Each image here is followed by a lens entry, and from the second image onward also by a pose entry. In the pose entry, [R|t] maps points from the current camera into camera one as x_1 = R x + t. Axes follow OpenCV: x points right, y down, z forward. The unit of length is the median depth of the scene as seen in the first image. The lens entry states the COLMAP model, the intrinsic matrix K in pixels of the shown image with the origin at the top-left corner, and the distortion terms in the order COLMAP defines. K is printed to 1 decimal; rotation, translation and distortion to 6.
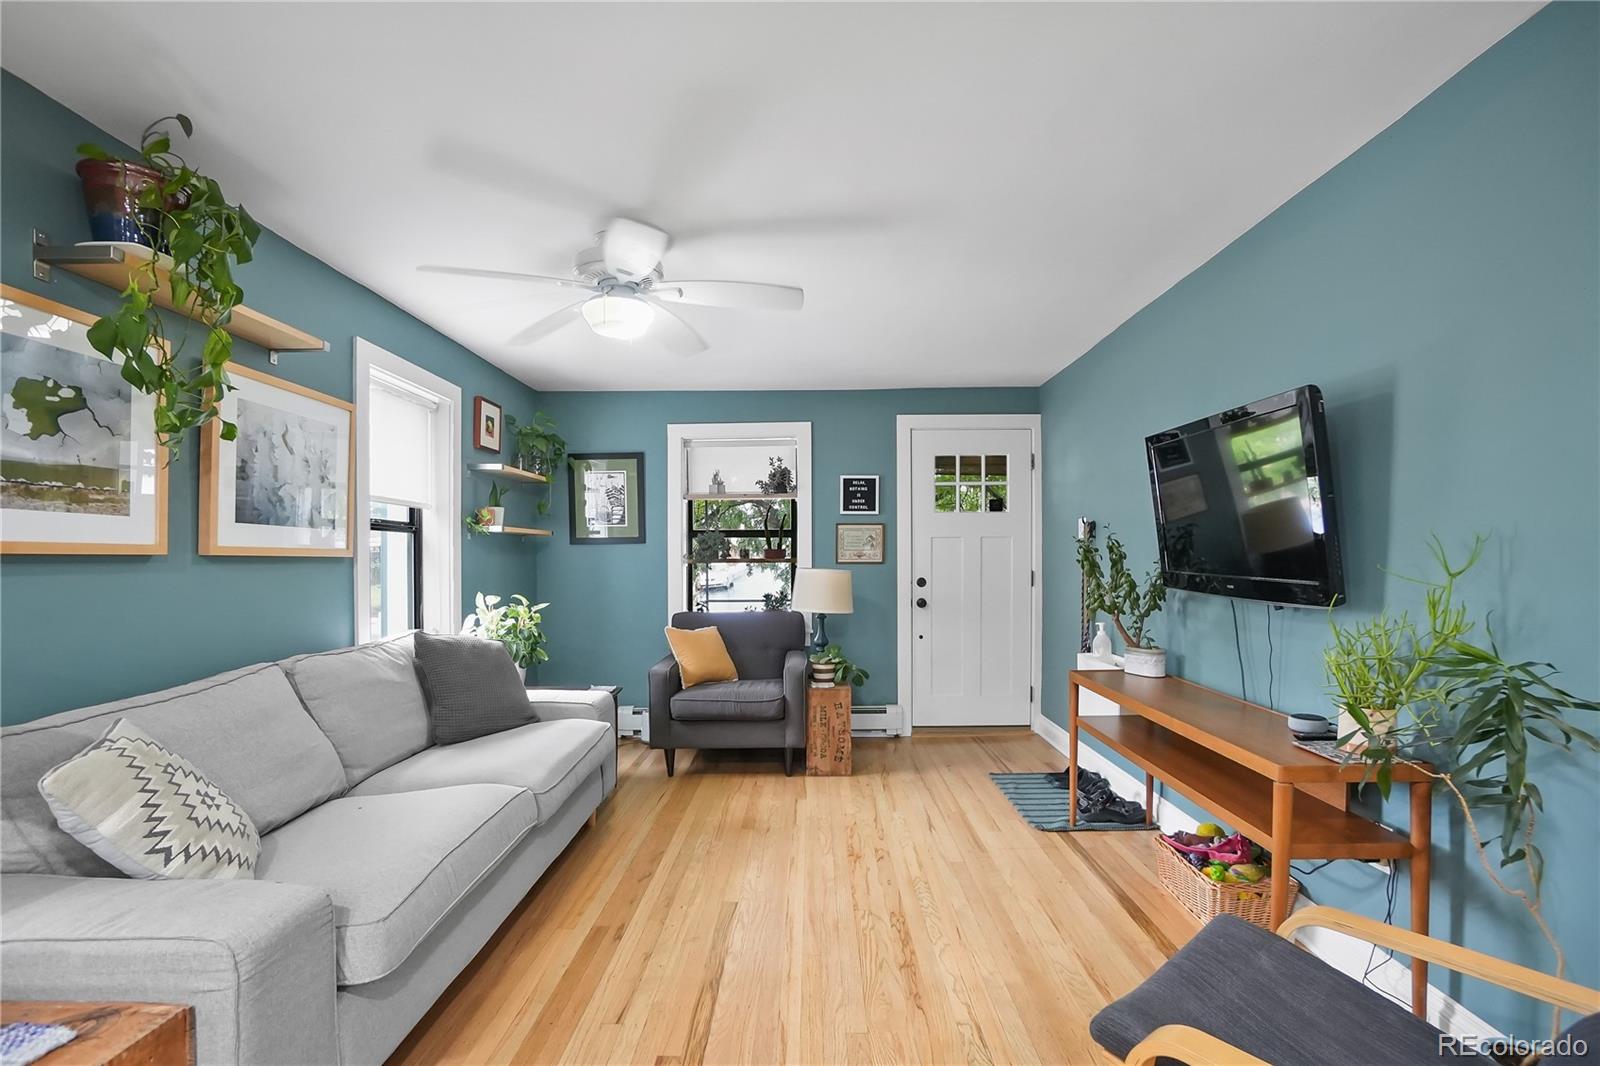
lens RADIAL K [[722.6, 0, 789.9], [0, 722.6, 579.0], [0, 0, 1]] dist [-0.066310, 0.021558]
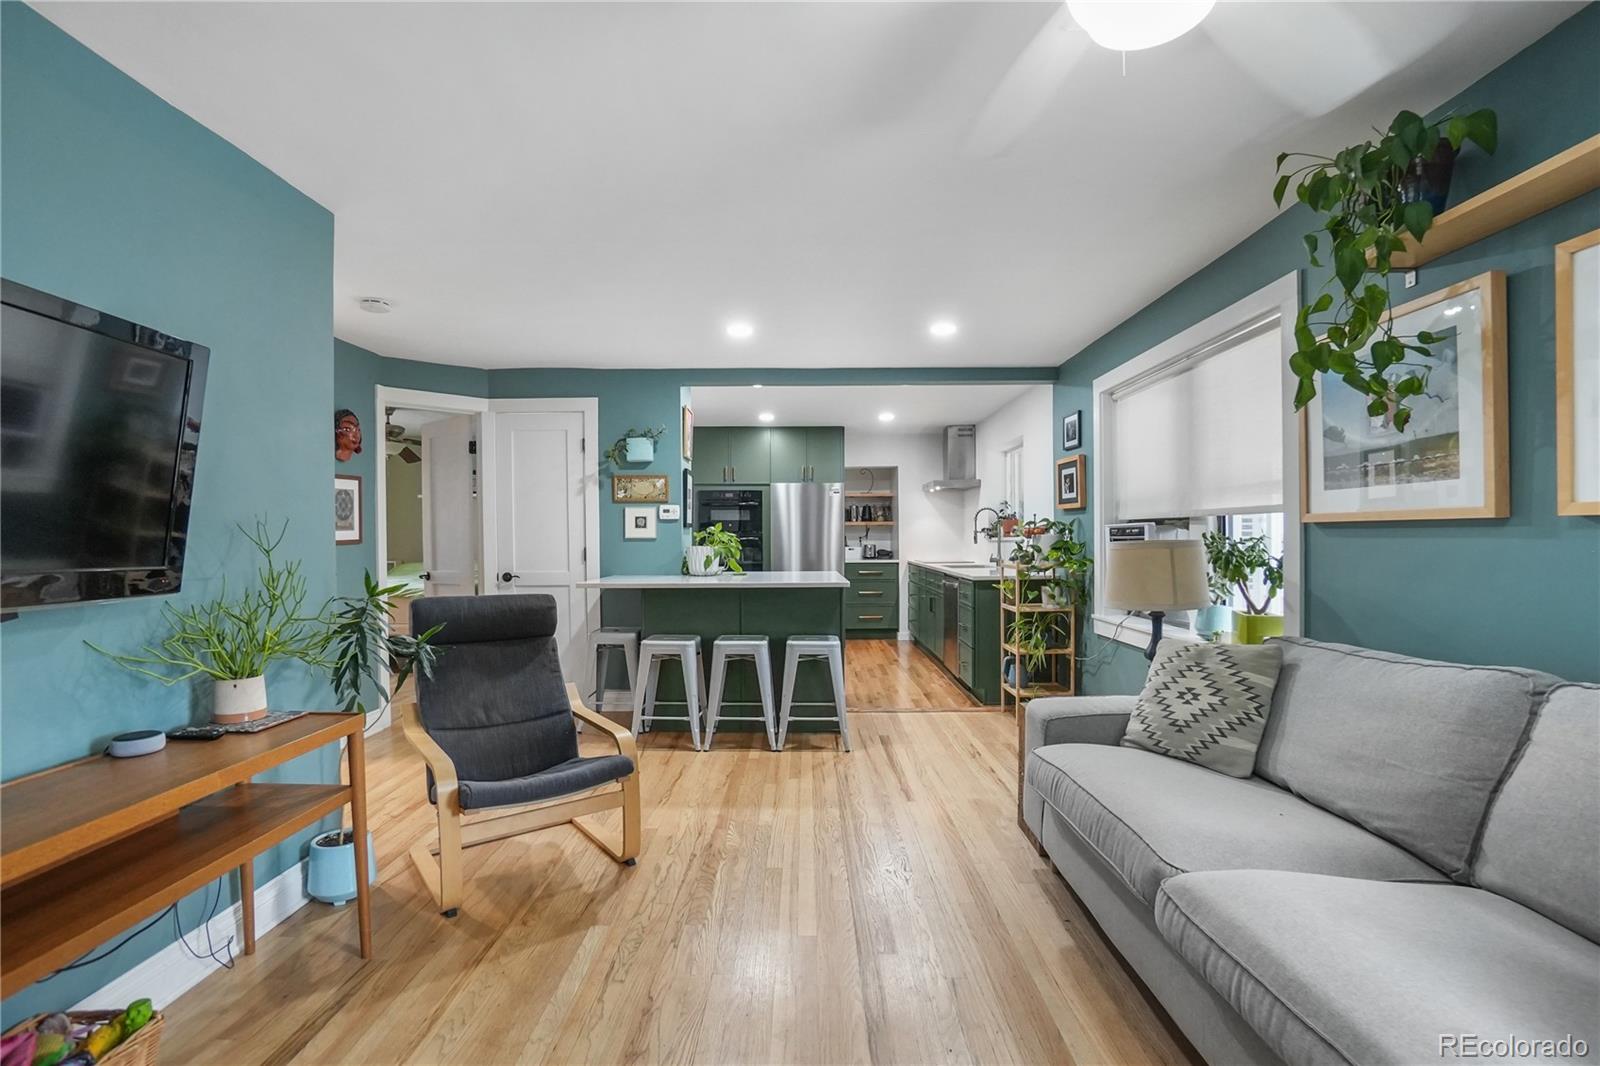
lens RADIAL K [[730.0, 0, 798.2], [0, 730.0, 552.0], [0, 0, 1]] dist [-0.062565, 0.020949]
pose [[-0.999688, 0.013463, -0.021029, -0.002958], [0.012400, 0.998679, 0.049867, -0.022798], [0.021672, 0.049591, -0.998534, 0.922268]]
